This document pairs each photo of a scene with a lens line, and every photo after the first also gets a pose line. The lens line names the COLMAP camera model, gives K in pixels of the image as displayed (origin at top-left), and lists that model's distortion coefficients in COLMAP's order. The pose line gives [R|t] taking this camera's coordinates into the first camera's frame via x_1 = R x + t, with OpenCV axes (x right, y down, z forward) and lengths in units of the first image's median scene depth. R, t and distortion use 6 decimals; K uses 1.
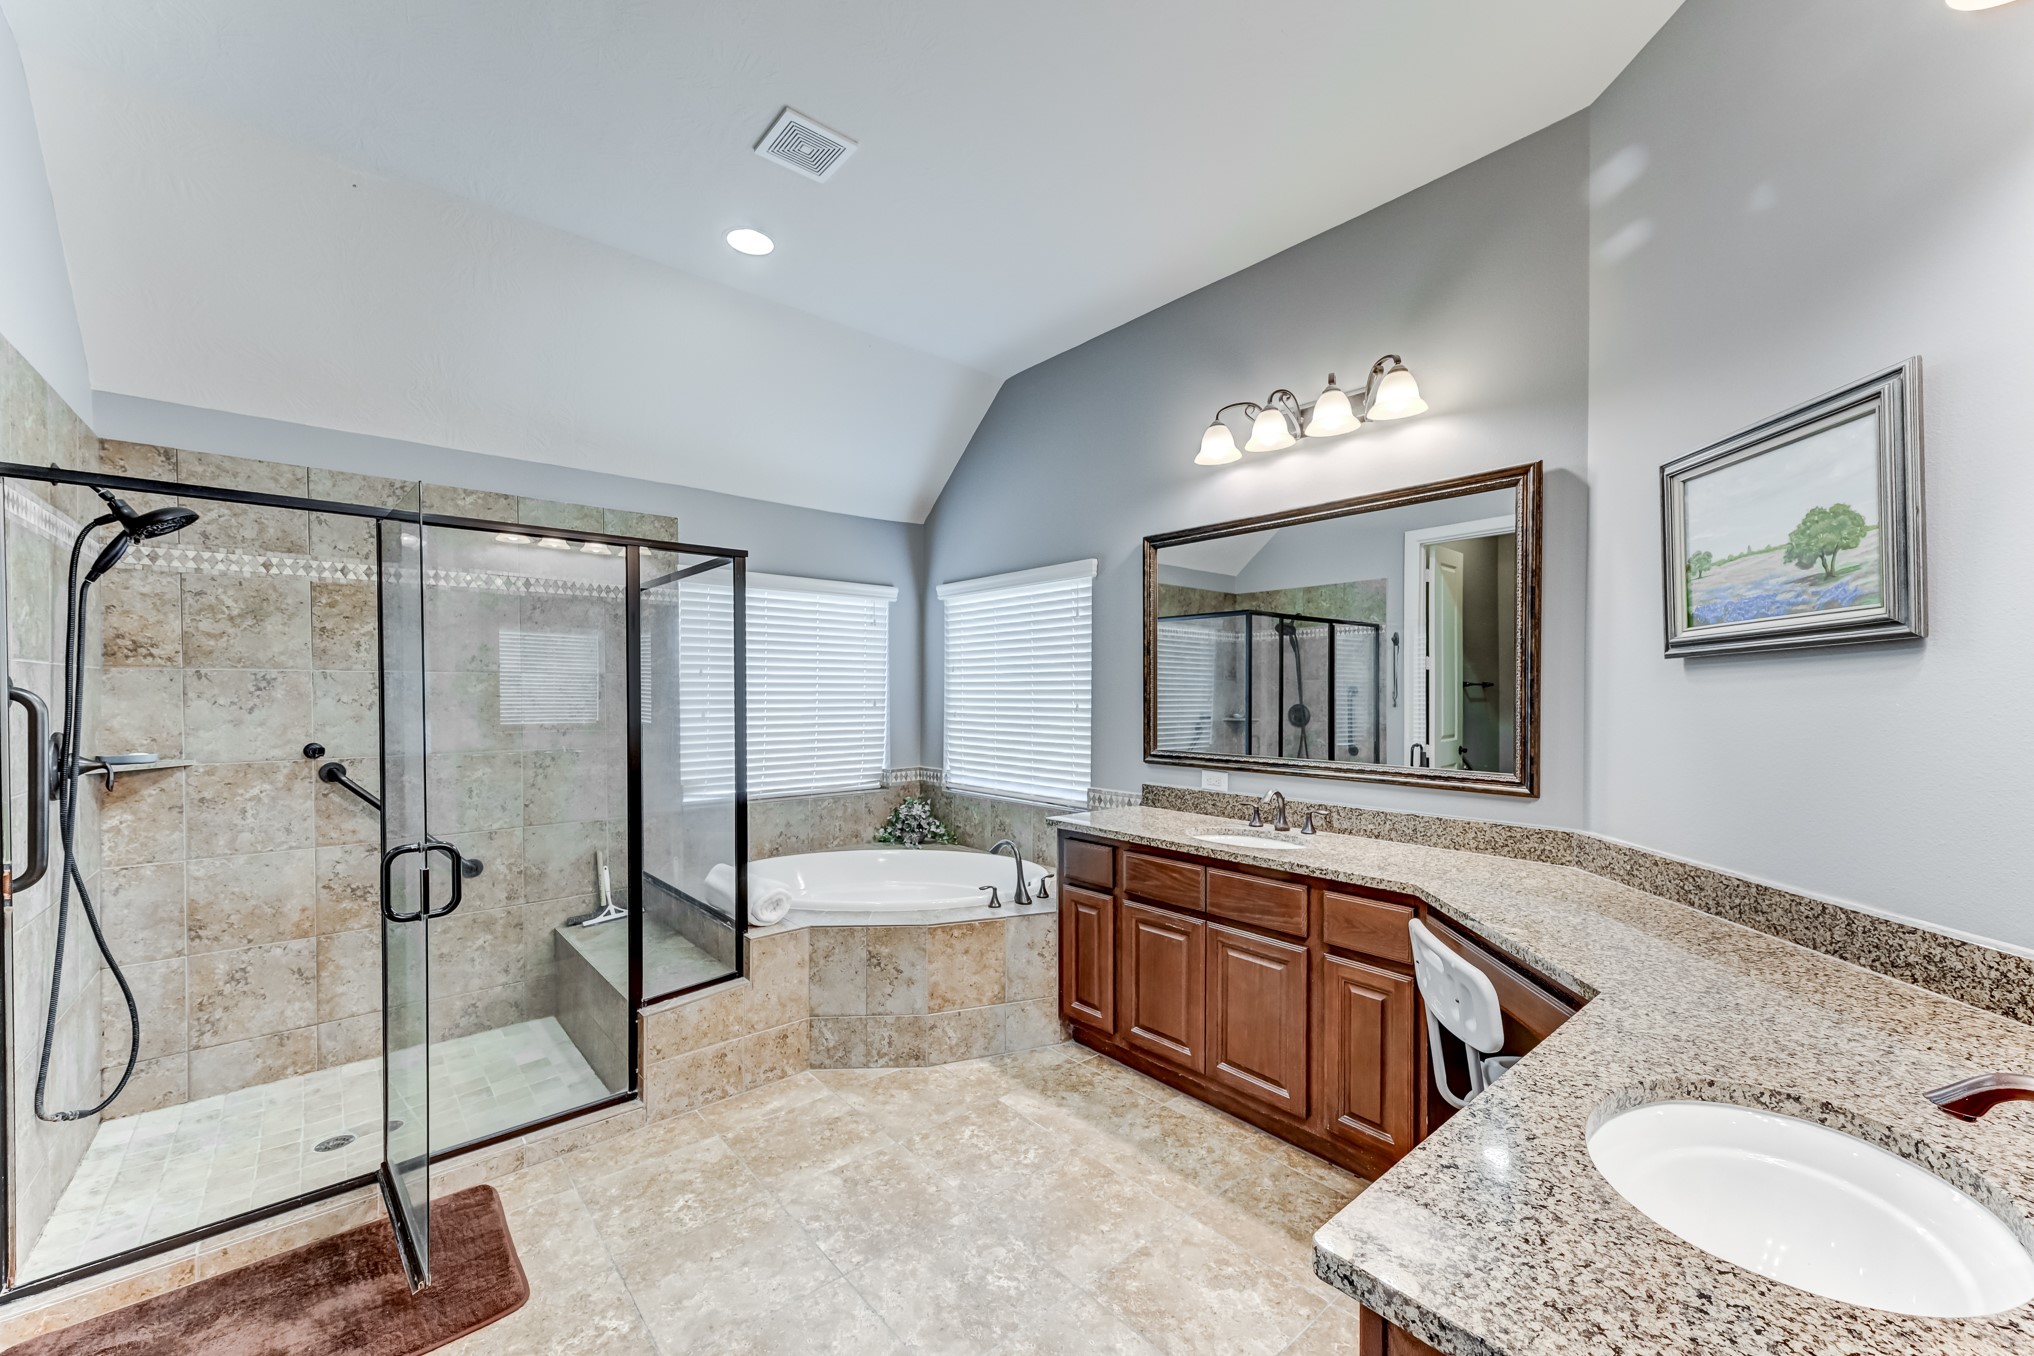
lens RADIAL K [[791.3, 0, 1017.9], [0, 791.3, 706.3], [0, 0, 1]] dist [0.000203, 0.000141]
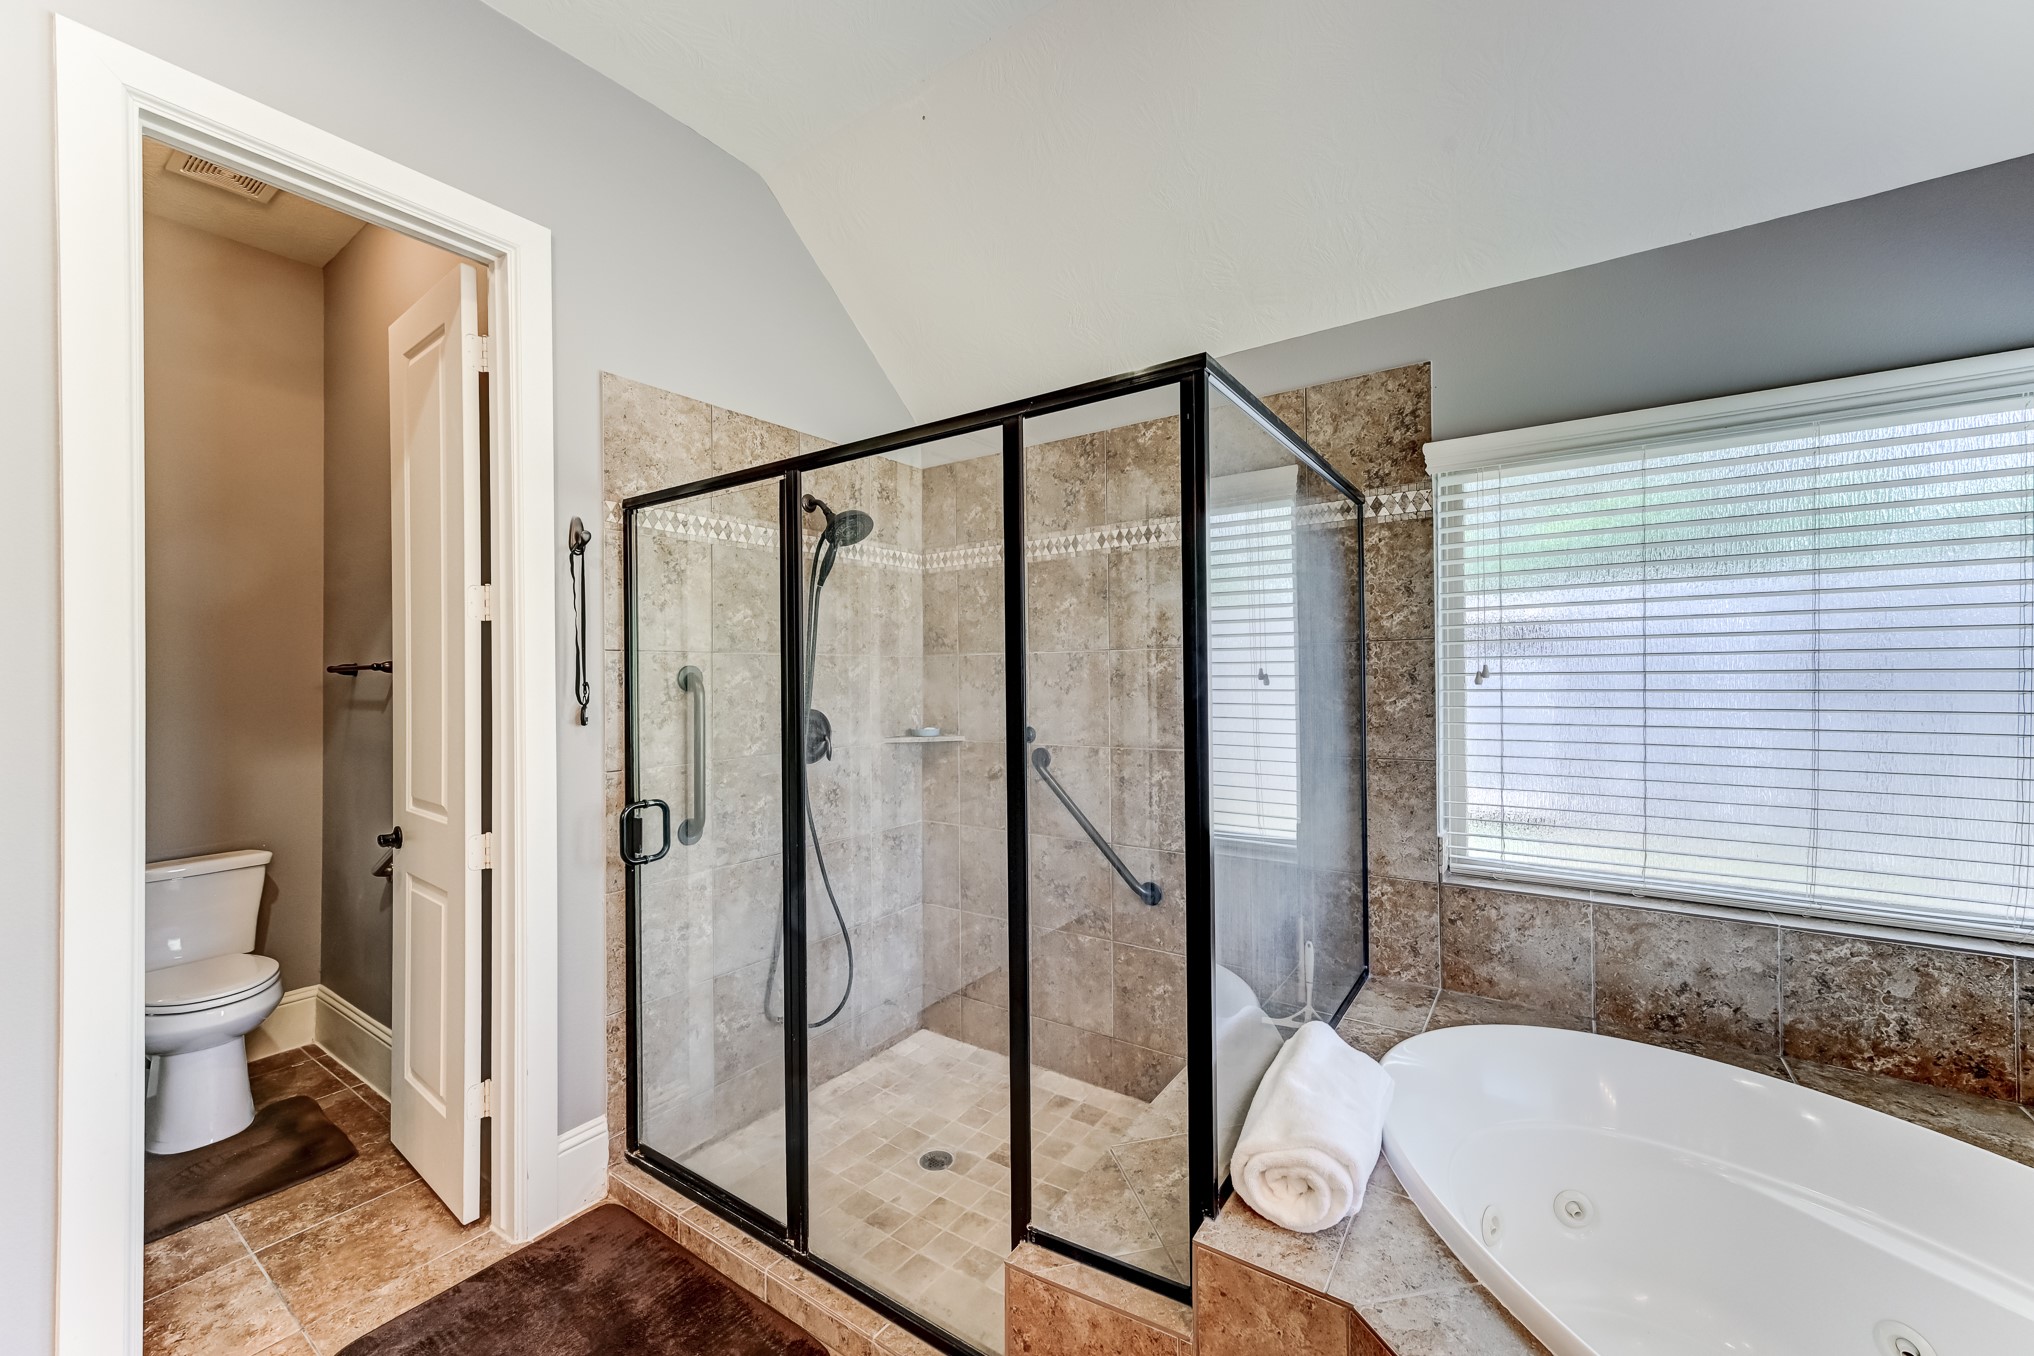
lens RADIAL K [[789.4, 0, 1014.9], [0, 789.4, 675.8], [0, 0, 1]] dist [0.007483, 0.000638]
pose [[0.247633, -0.005644, -0.968837, 0.057095], [-0.008725, 0.999929, -0.008055, -0.009138], [0.968815, 0.010448, 0.247566, 0.777445]]
